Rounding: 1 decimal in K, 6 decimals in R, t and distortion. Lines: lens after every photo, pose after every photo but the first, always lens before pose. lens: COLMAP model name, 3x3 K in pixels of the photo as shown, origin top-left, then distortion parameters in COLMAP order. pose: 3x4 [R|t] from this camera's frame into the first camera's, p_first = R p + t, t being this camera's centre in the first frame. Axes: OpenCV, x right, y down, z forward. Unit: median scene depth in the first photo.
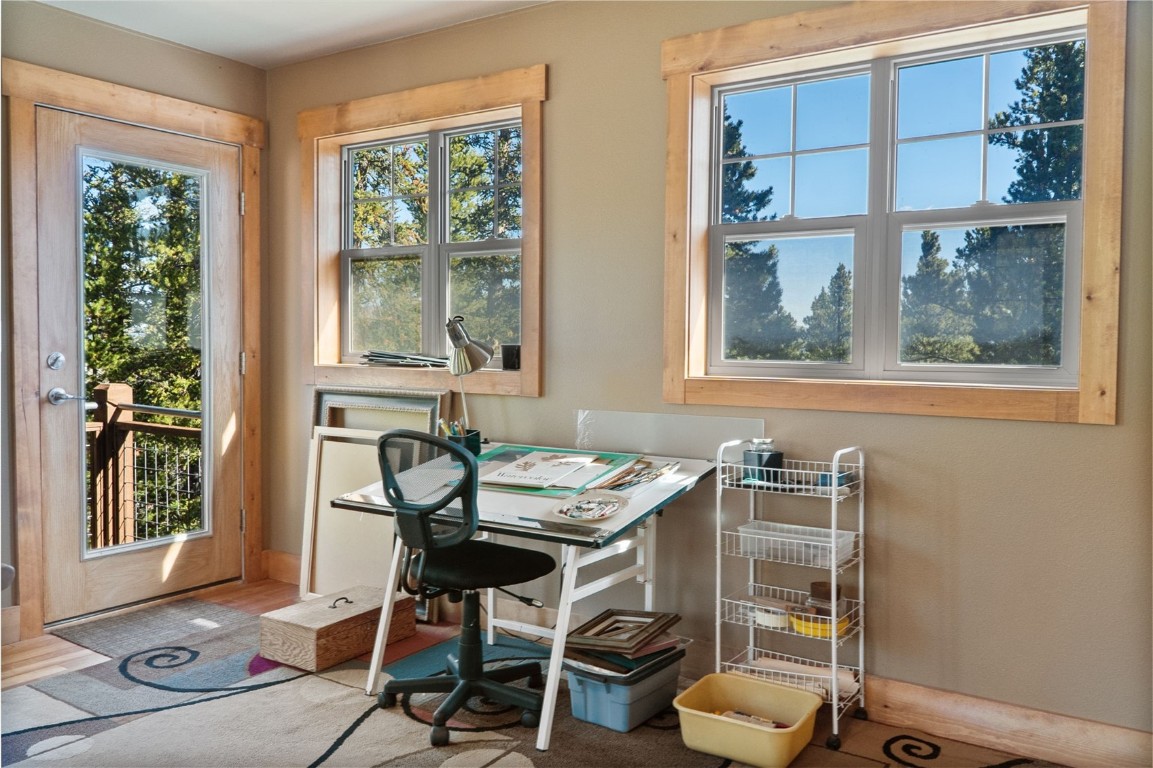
lens RADIAL K [[930.7, 0, 574.4], [0, 930.7, 381.4], [0, 0, 1]] dist [0.004808, 0.002734]
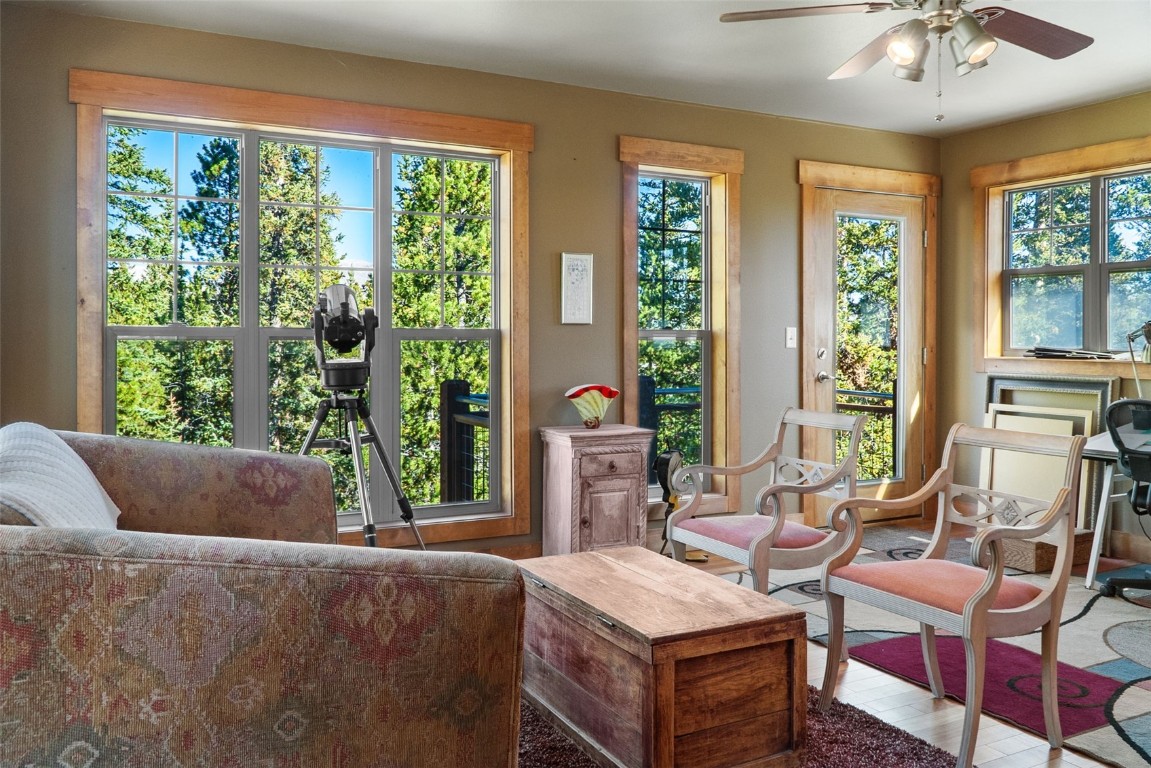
lens RADIAL K [[929.1, 0, 587.8], [0, 929.1, 346.1], [0, 0, 1]] dist [0.004808, 0.002734]
pose [[0.884630, -0.003096, -0.466283, -0.165366], [-0.013105, 0.999418, -0.031497, 0.015629], [0.466109, 0.033974, 0.884075, -0.441414]]
